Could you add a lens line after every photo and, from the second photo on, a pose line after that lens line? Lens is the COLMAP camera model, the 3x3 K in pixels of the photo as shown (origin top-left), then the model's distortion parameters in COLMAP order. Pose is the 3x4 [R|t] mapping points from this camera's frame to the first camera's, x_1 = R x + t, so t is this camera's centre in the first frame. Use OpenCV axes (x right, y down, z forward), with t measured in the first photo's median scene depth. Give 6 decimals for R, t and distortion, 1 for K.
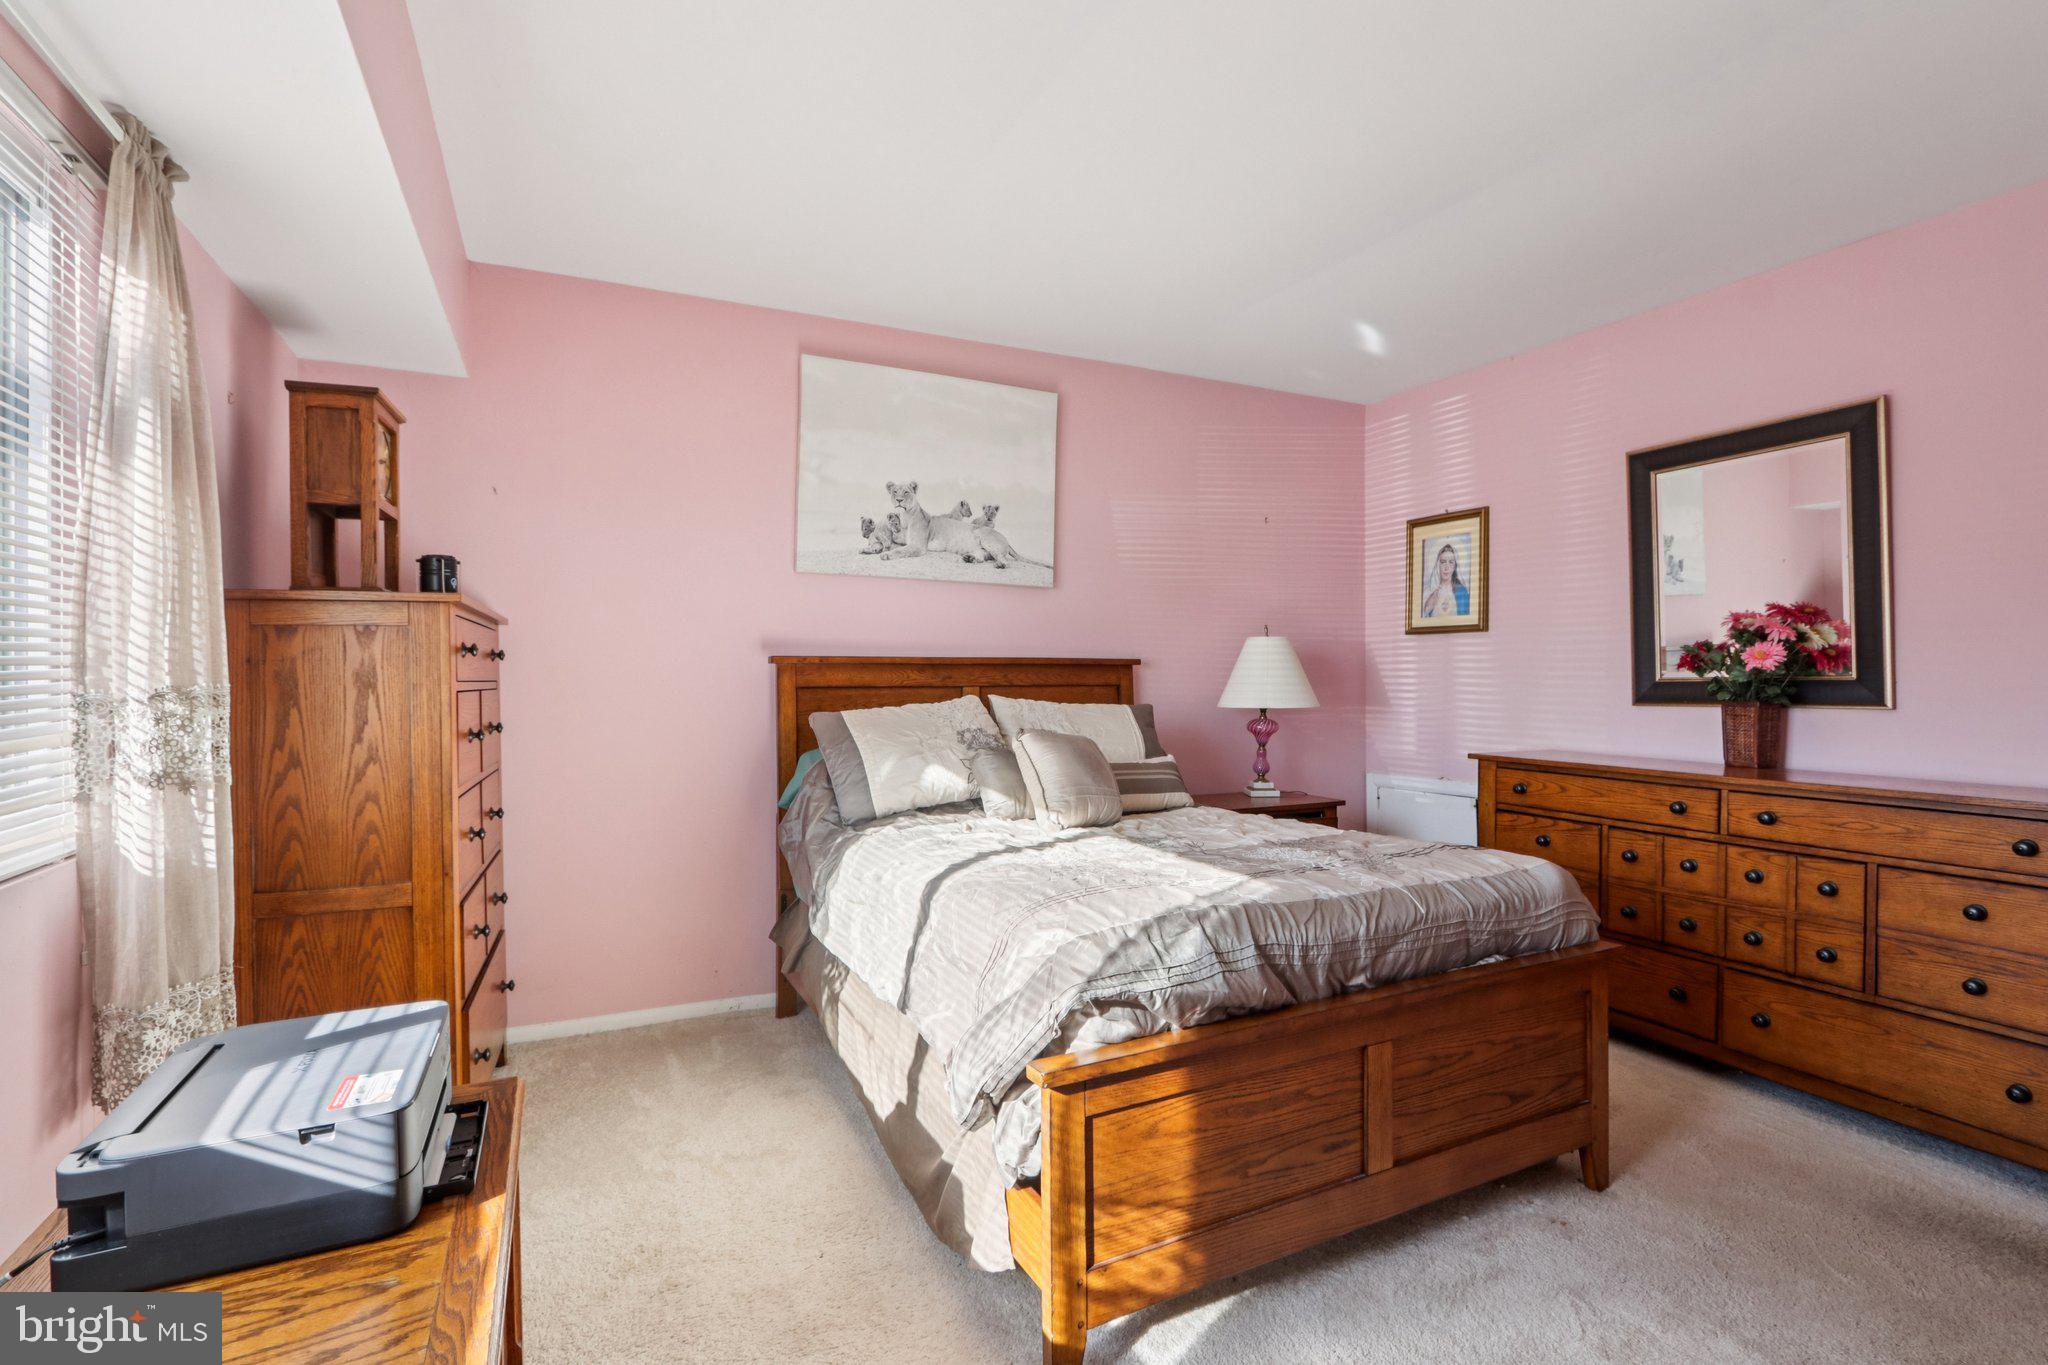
lens RADIAL K [[968.0, 0, 1044.0], [0, 968.0, 680.8], [0, 0, 1]] dist [-0.010606, 0.000263]
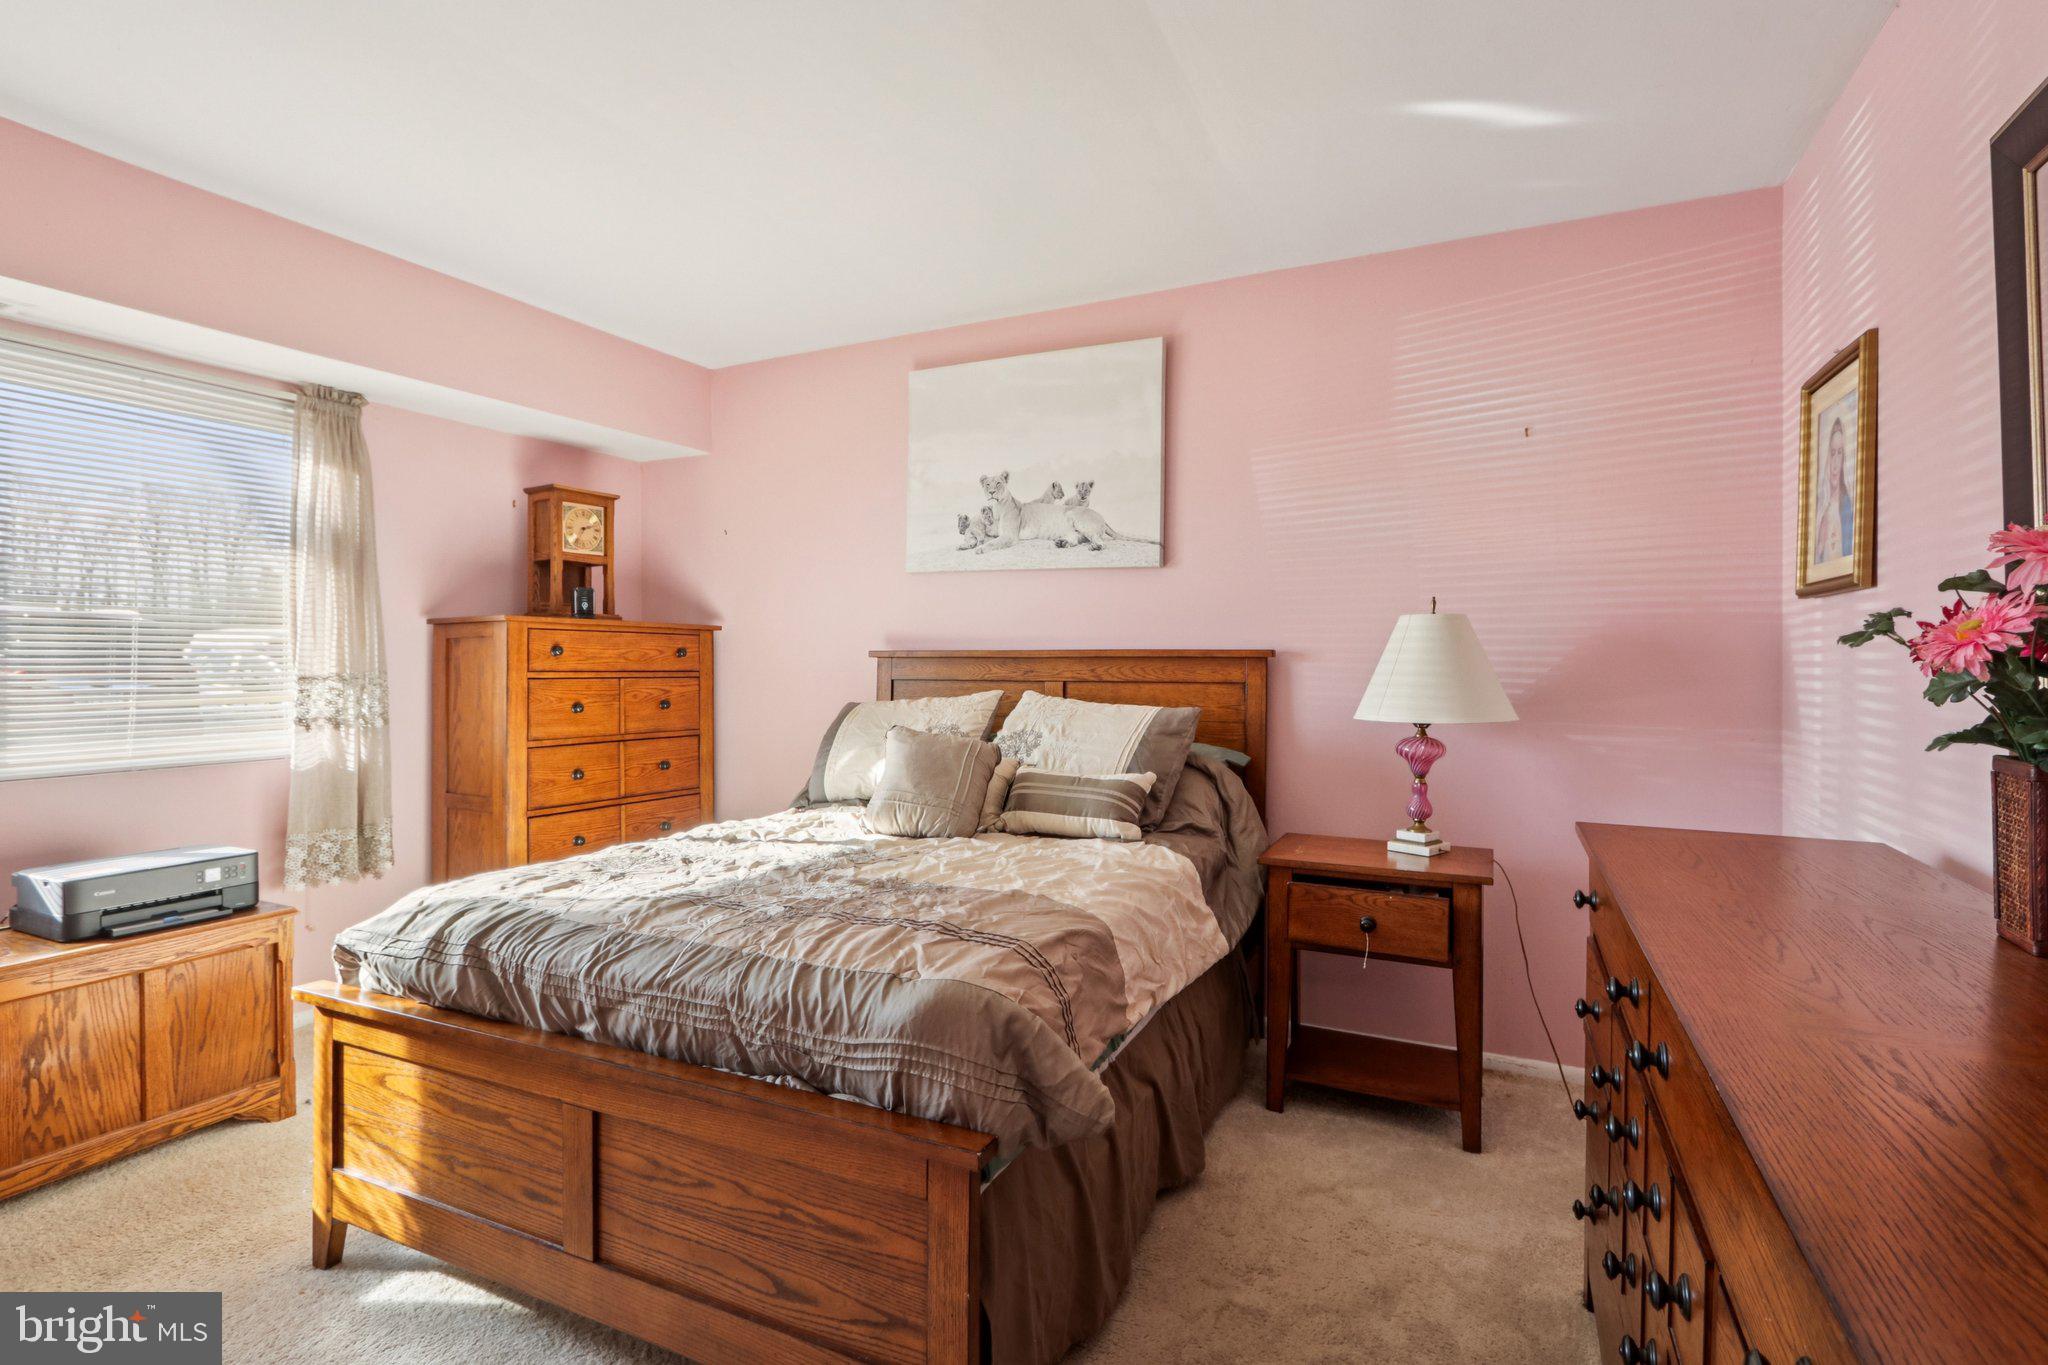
lens RADIAL K [[981.0, 0, 1015.2], [0, 981.0, 664.0], [0, 0, 1]] dist [-0.010078, 0.003829]
pose [[0.601918, 0.004541, -0.798545, 0.666532], [-0.007186, 0.999974, 0.000270, -0.010779], [0.798526, 0.005576, 0.601935, 0.410880]]
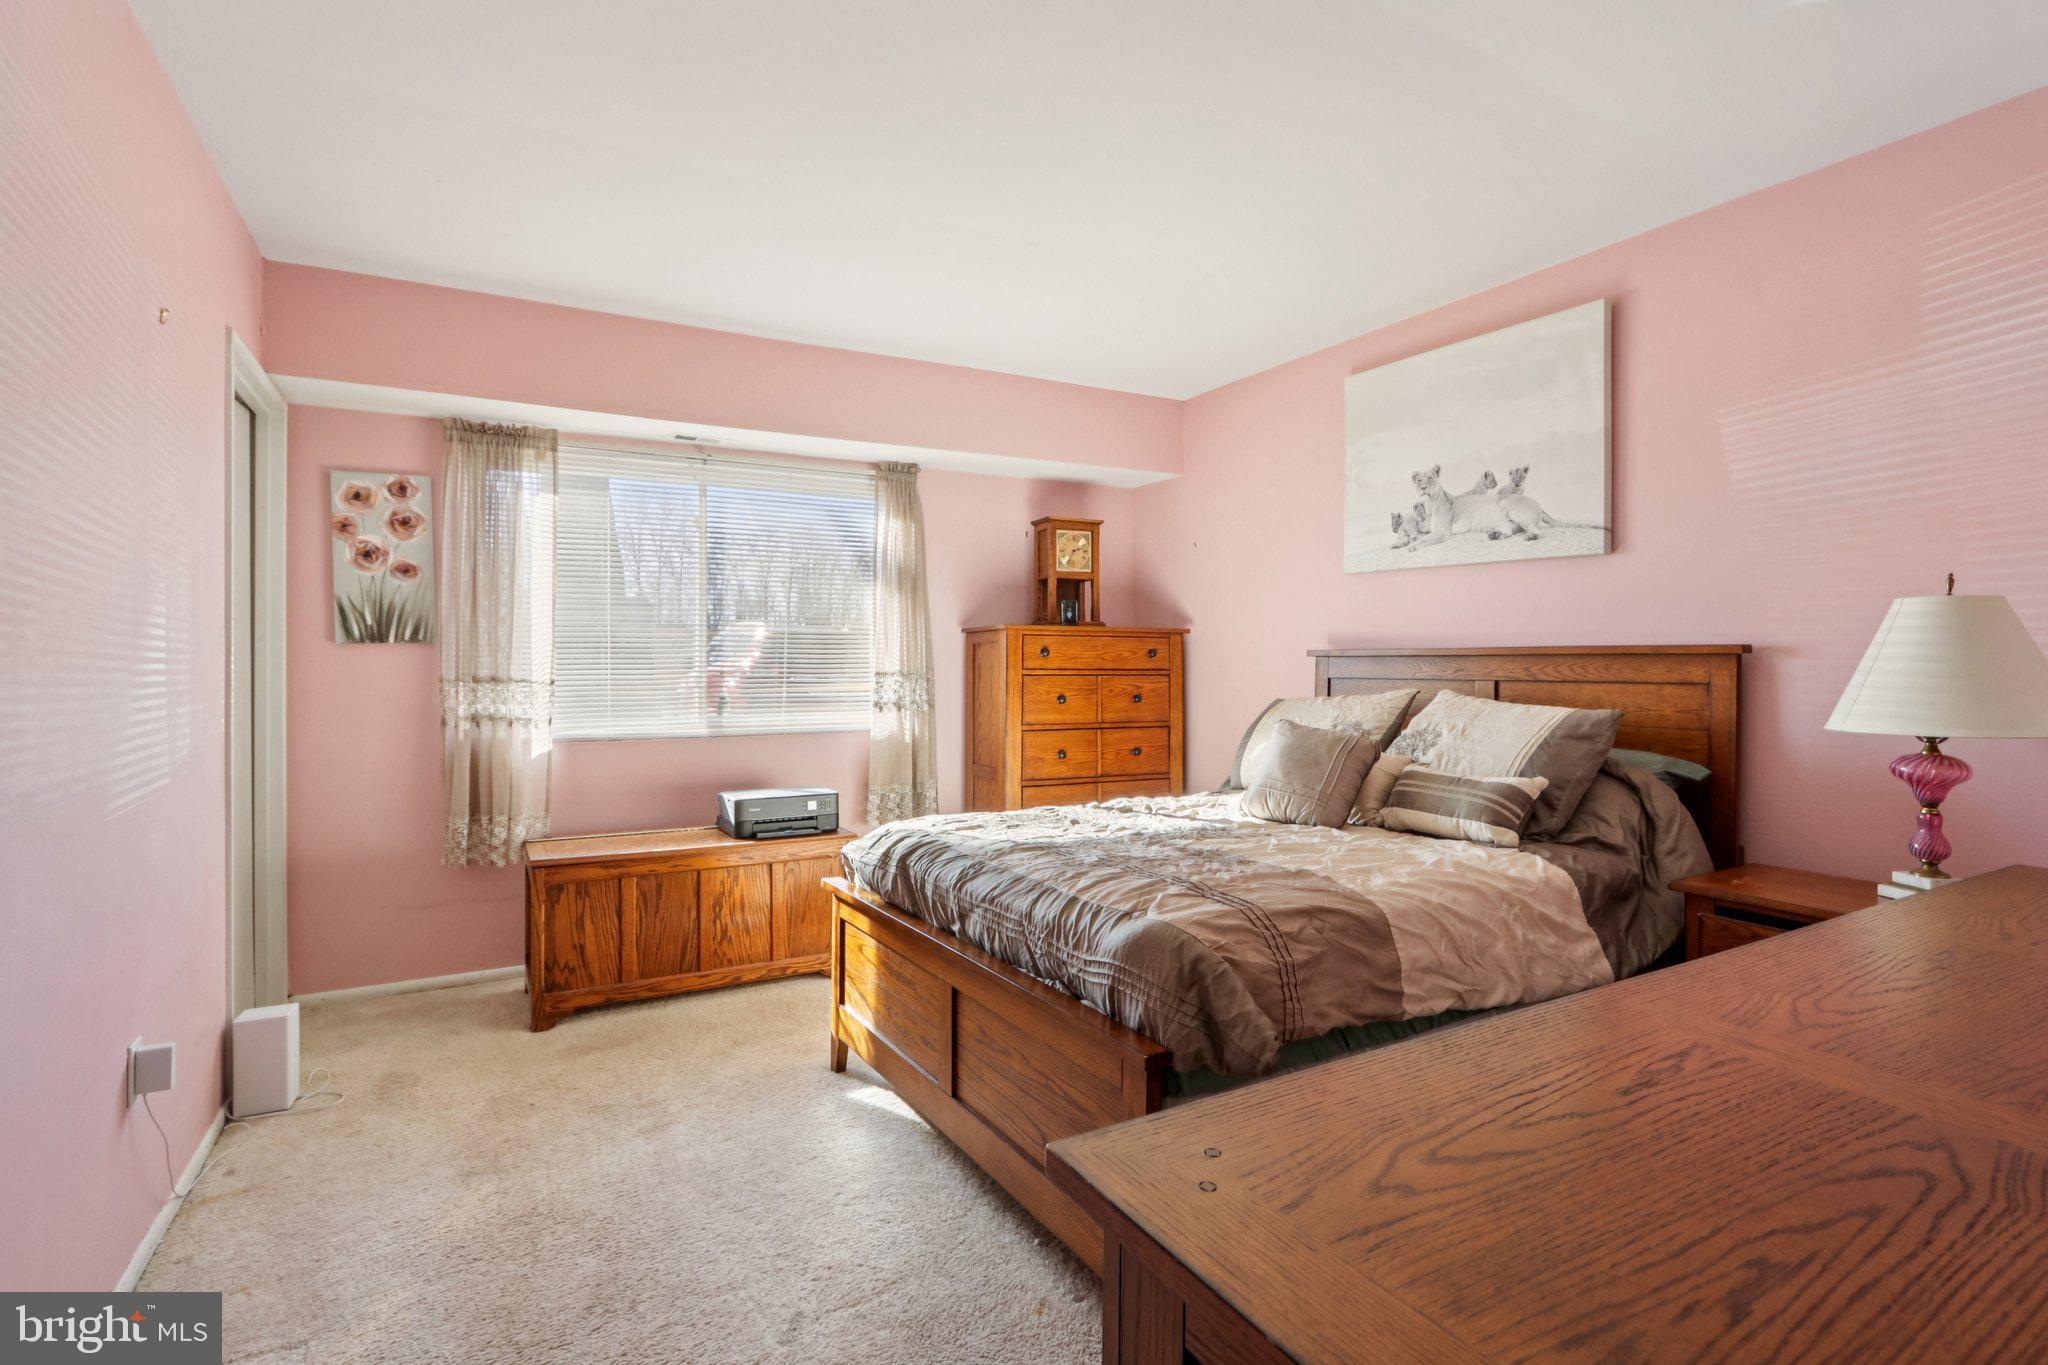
lens RADIAL K [[983.1, 0, 1012.0], [0, 983.1, 653.5], [0, 0, 1]] dist [-0.006797, 0.001428]
pose [[0.046812, -0.007260, -0.998877, 0.815994], [-0.005029, 0.999959, -0.007504, -0.009874], [0.998891, 0.005375, 0.046774, 0.535688]]
